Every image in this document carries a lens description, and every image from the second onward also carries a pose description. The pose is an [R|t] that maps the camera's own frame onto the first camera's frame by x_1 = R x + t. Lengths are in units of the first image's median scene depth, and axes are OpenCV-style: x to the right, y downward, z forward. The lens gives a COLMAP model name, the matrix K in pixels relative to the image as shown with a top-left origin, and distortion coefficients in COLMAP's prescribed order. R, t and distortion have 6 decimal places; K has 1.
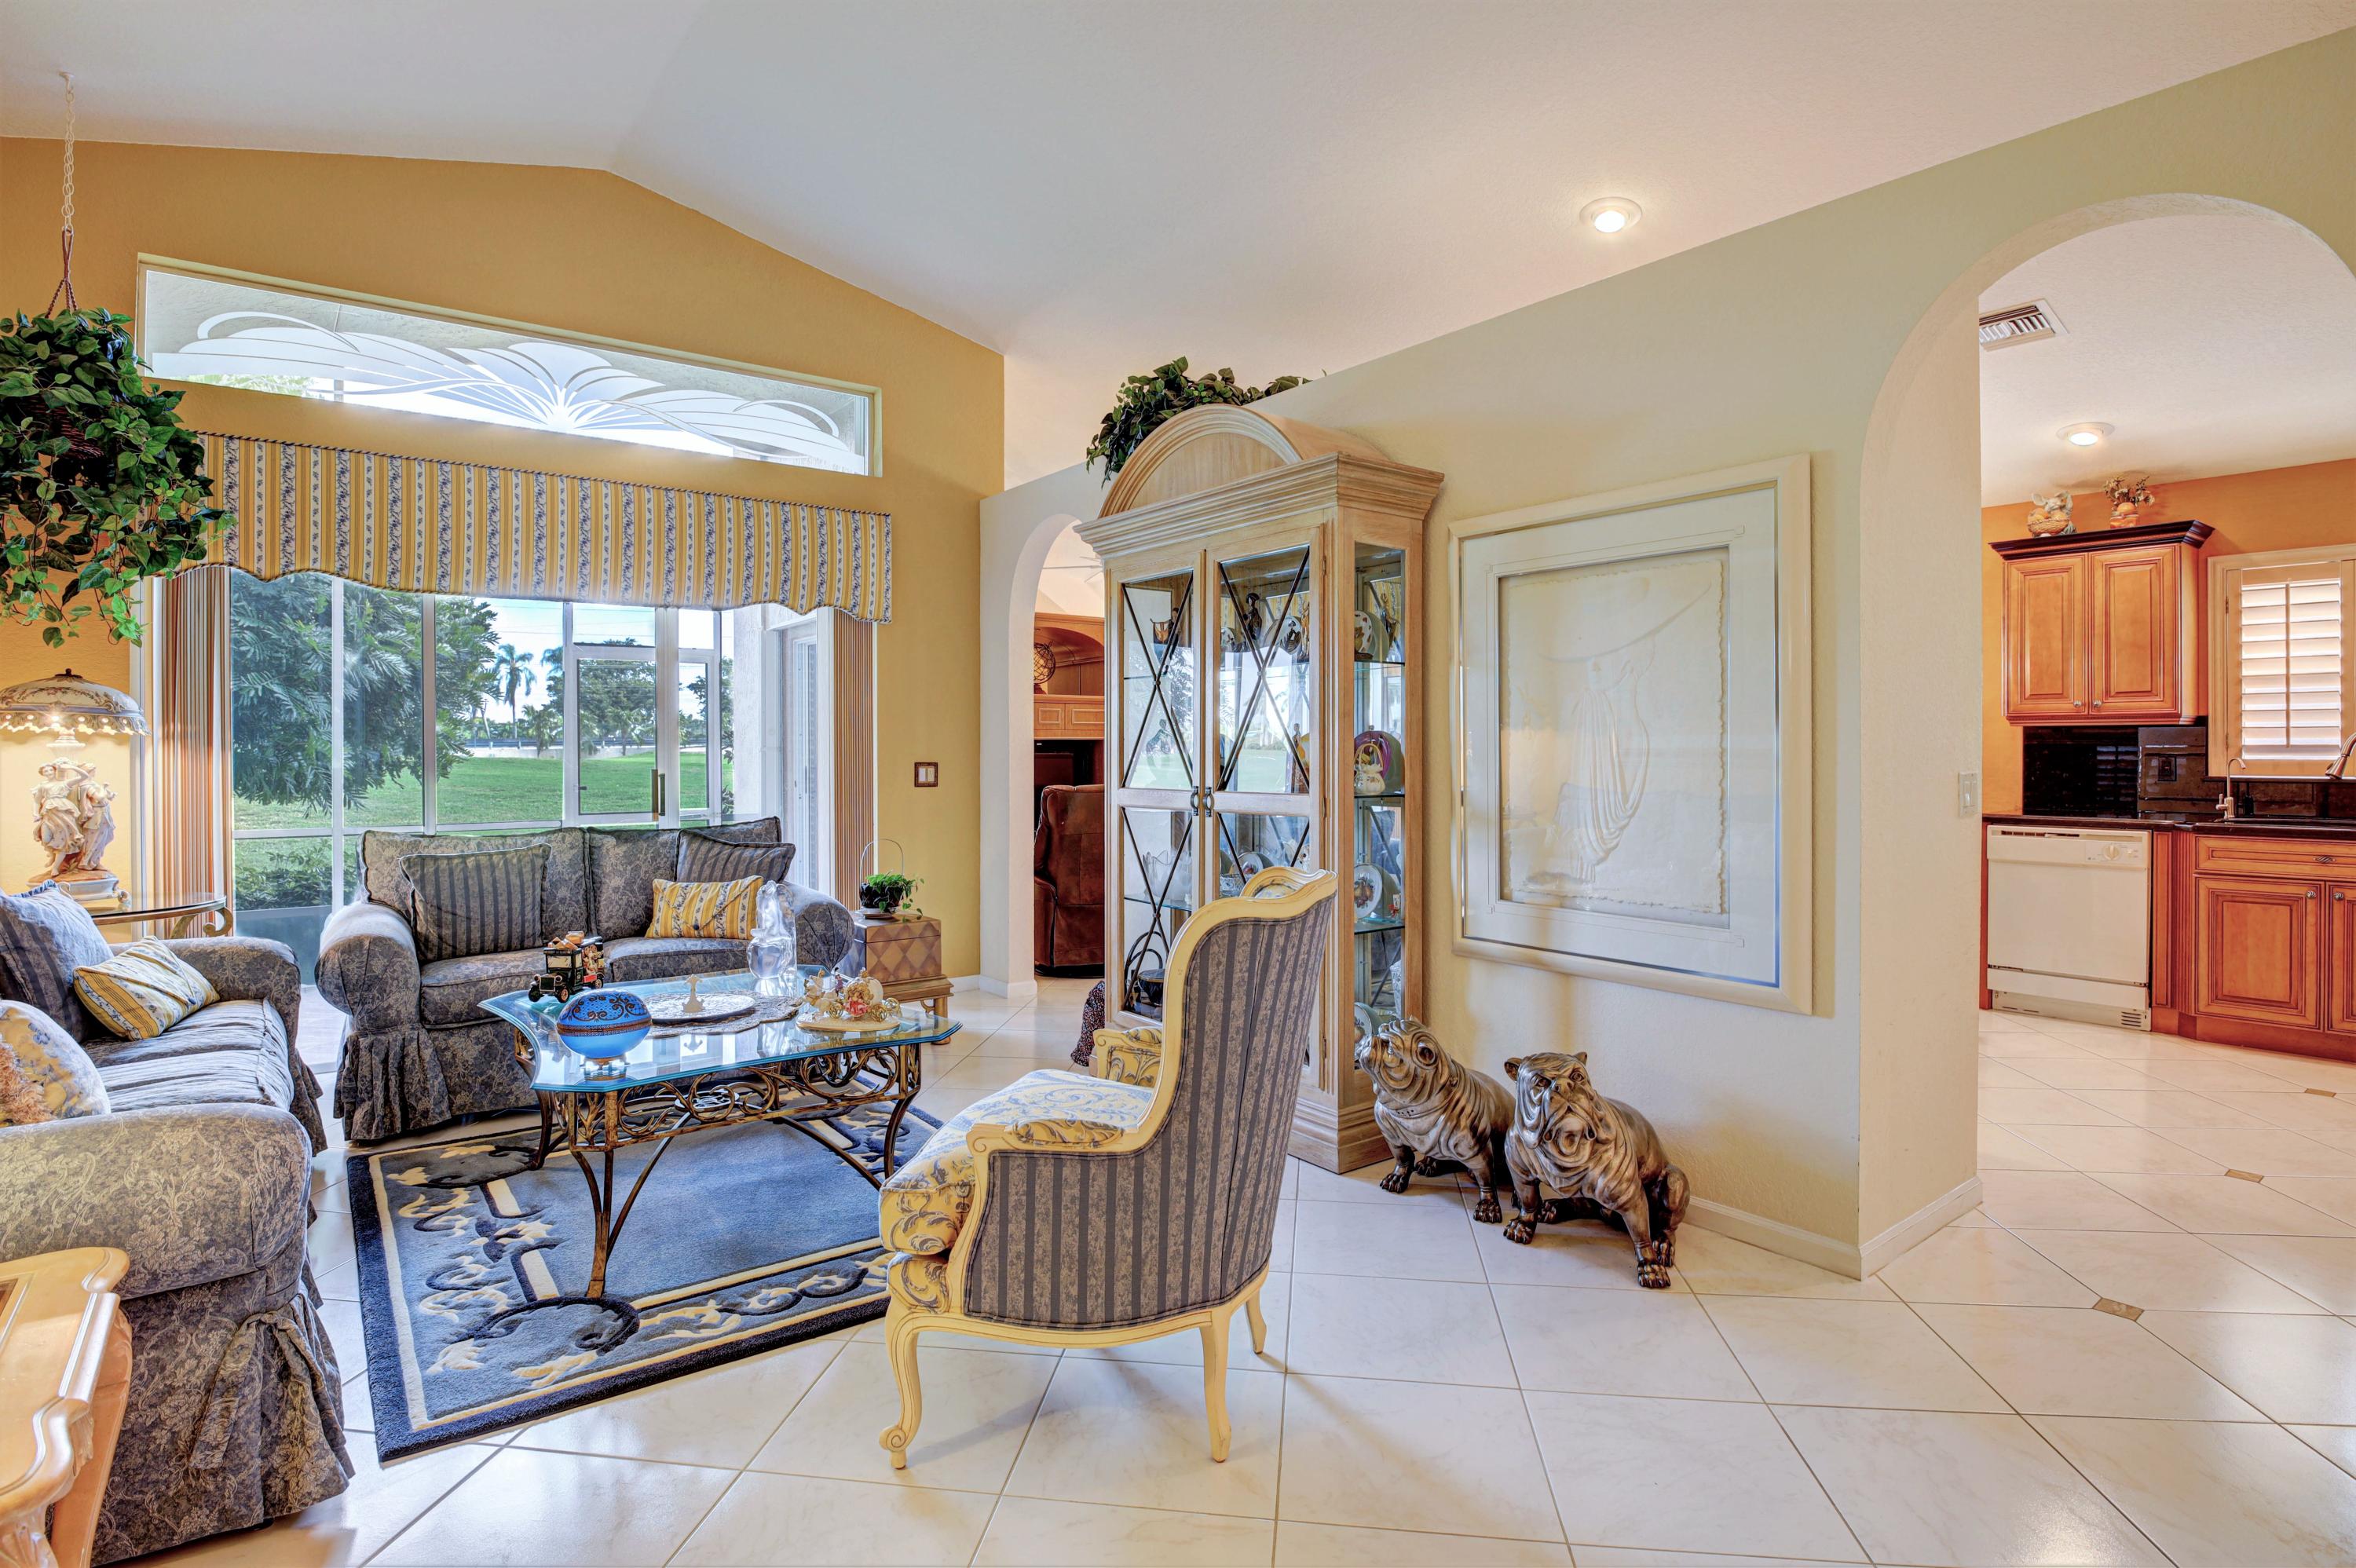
lens RADIAL K [[1182.1, 0, 1176.1], [0, 1182.1, 750.7], [0, 0, 1]] dist [-0.024580, -0.000185]
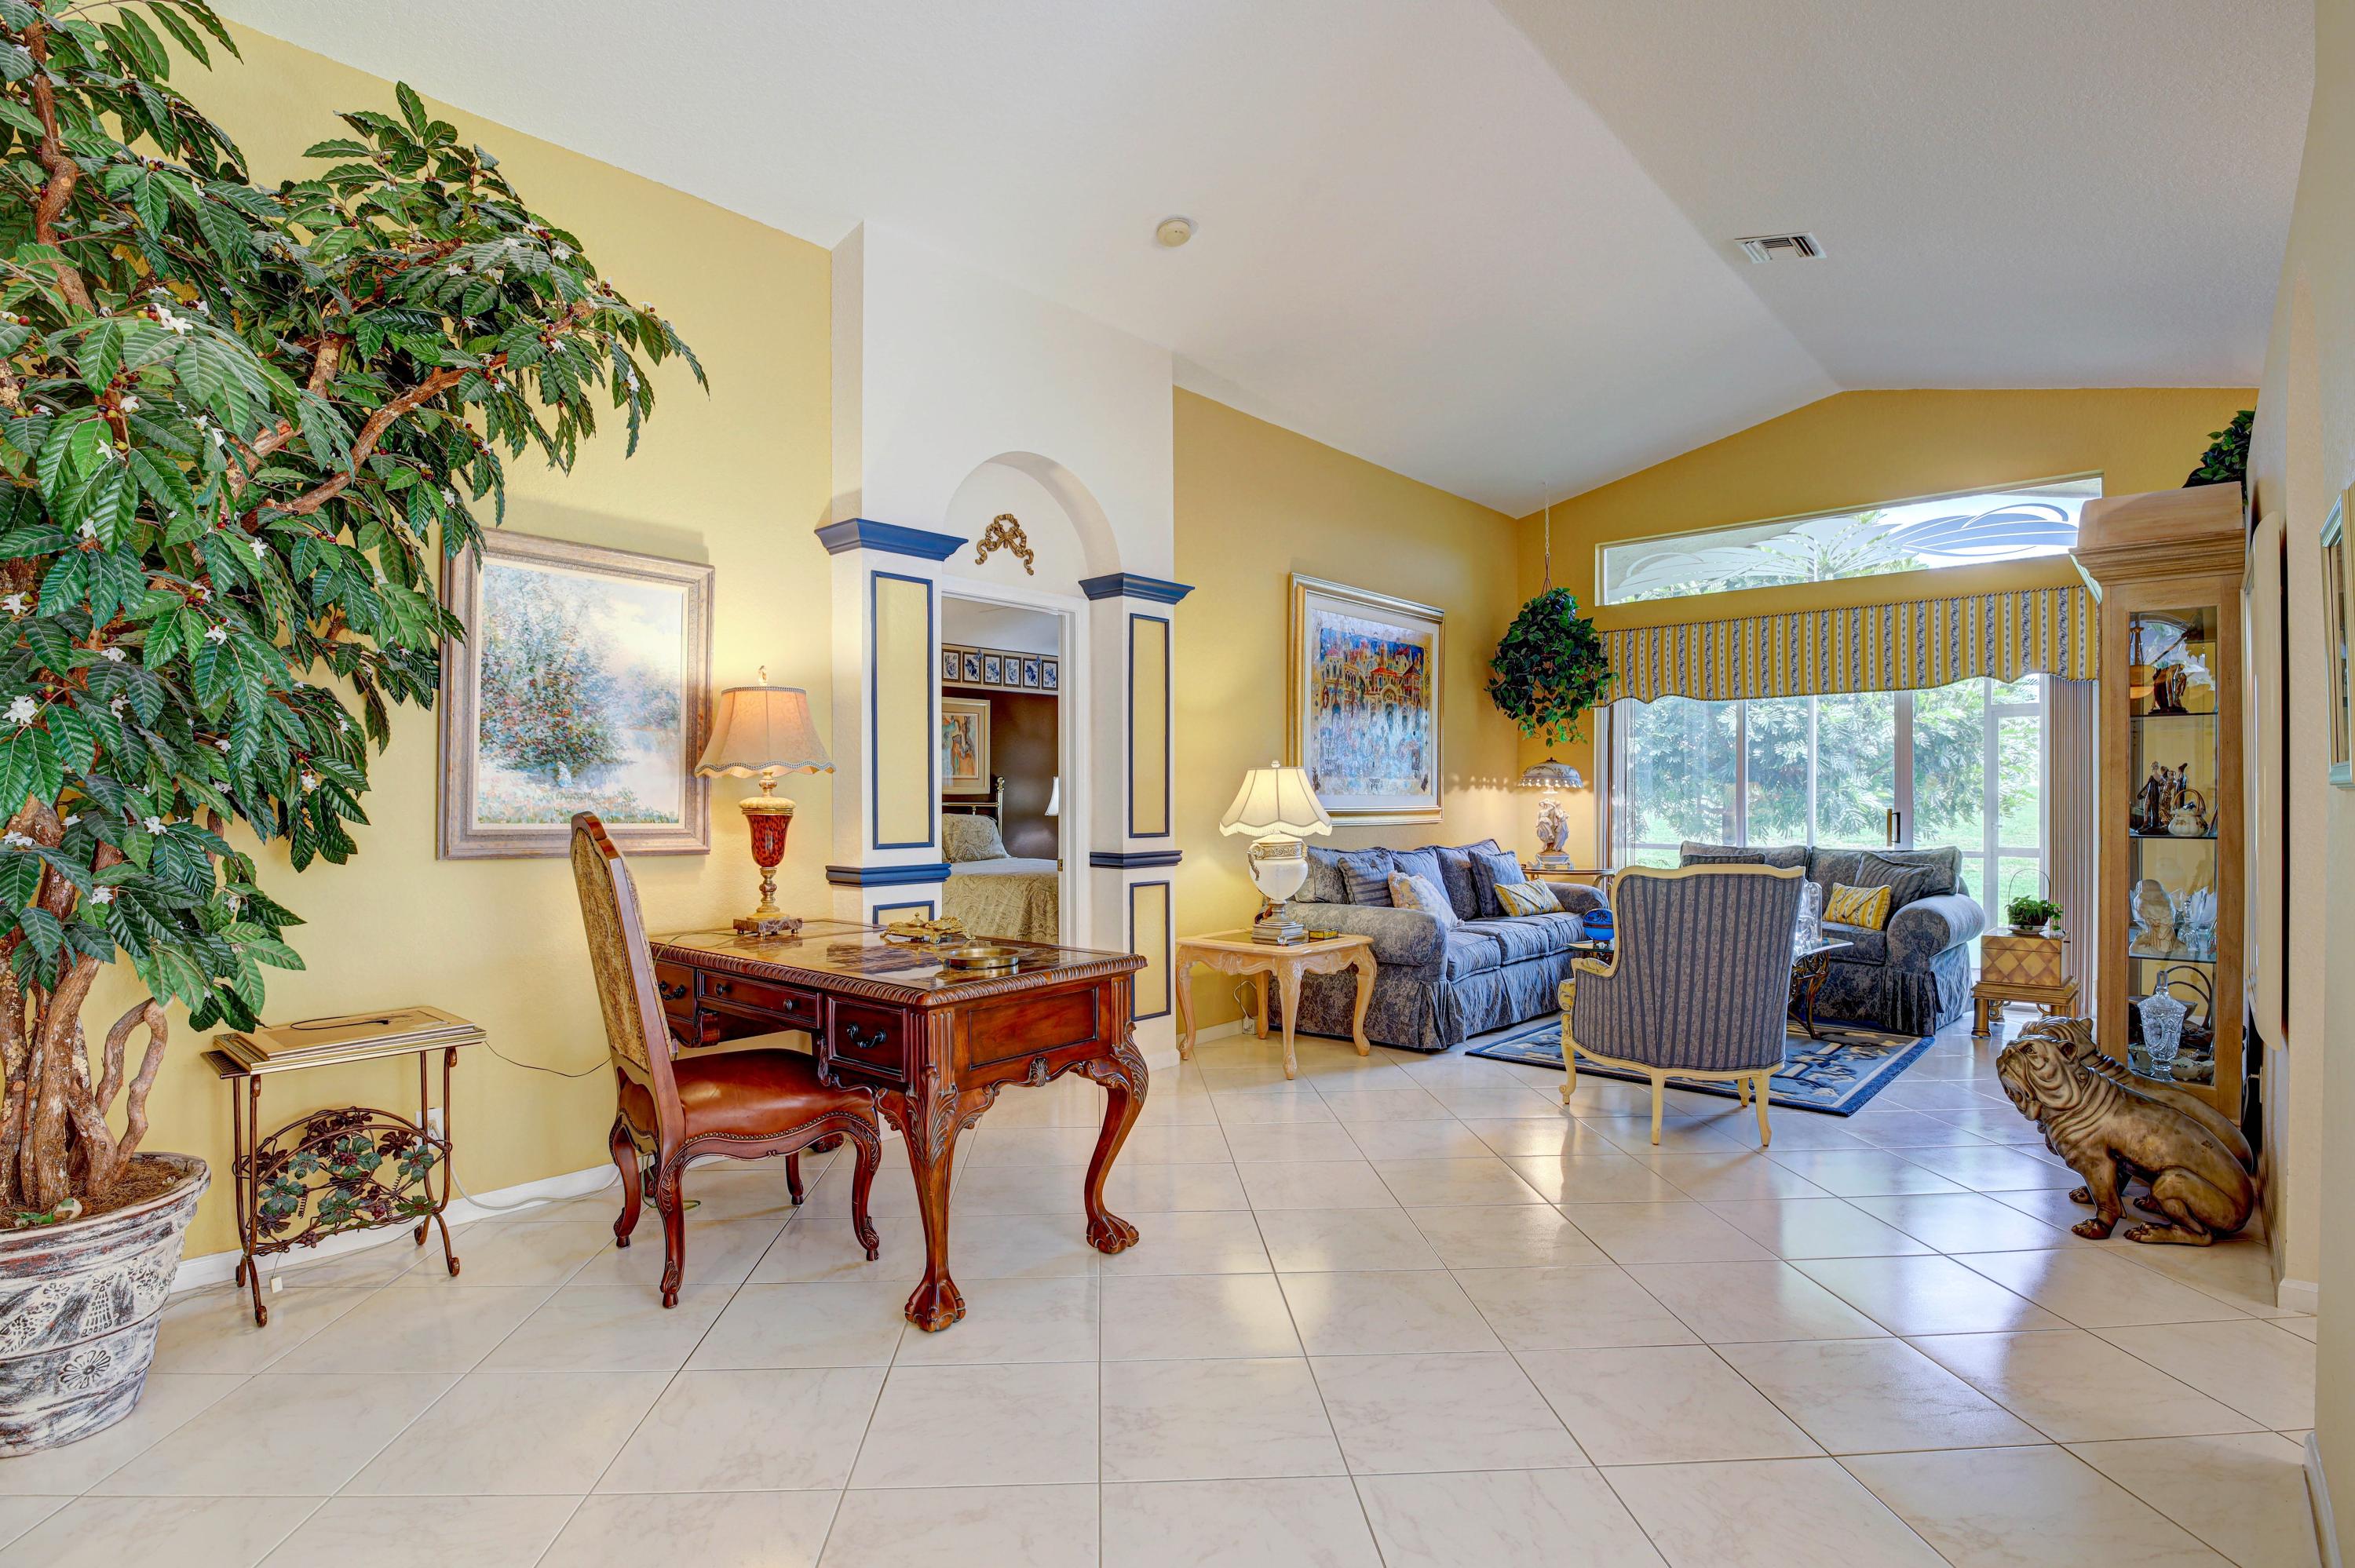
lens RADIAL K [[1147.8, 0, 1154.6], [0, 1147.8, 803.2], [0, 0, 1]] dist [-0.036079, -0.000987]
pose [[0.182384, 0.006305, -0.983207, 0.966614], [0.000758, 0.999978, 0.006553, 0.000211], [0.983227, -0.001940, 0.182375, -0.113758]]
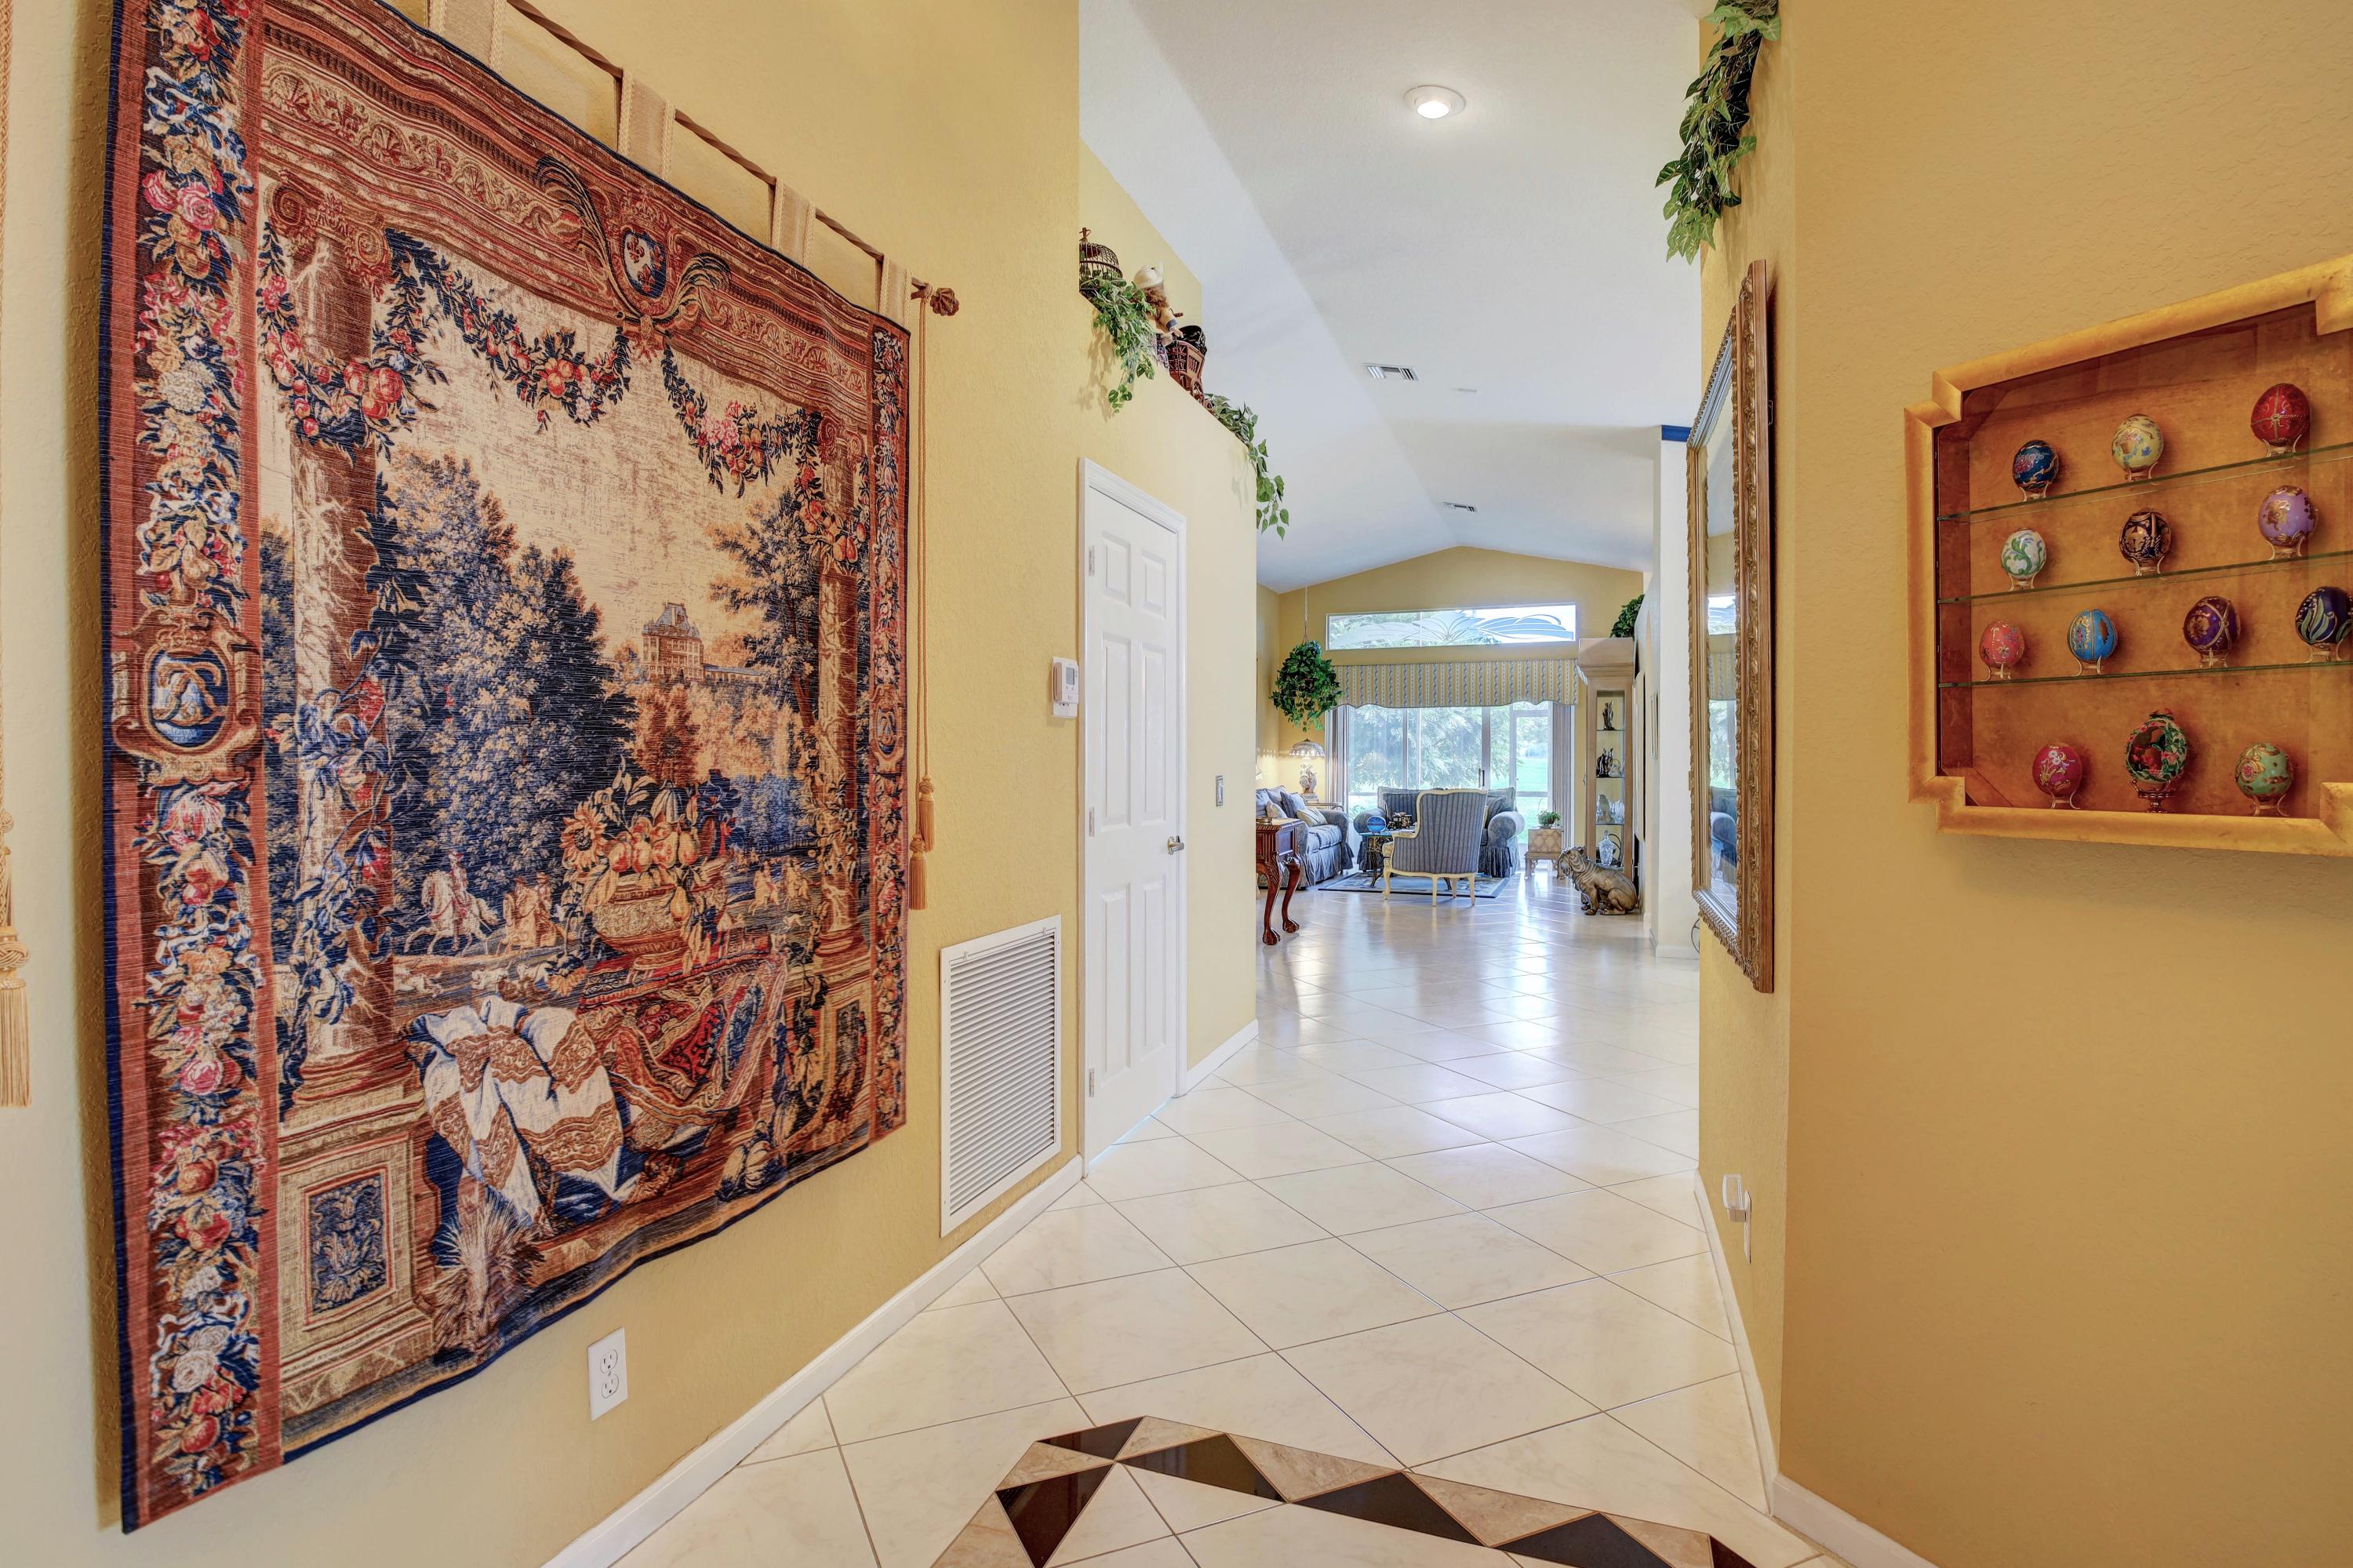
lens RADIAL K [[1144.4, 0, 1128.8], [0, 1144.4, 771.7], [0, 0, 1]] dist [-0.029194, -0.000881]
pose [[0.520019, 0.010671, -0.854088, 1.828835], [-0.004053, 0.999942, 0.010025, 0.001998], [0.854145, -0.001752, 0.520032, -1.362979]]
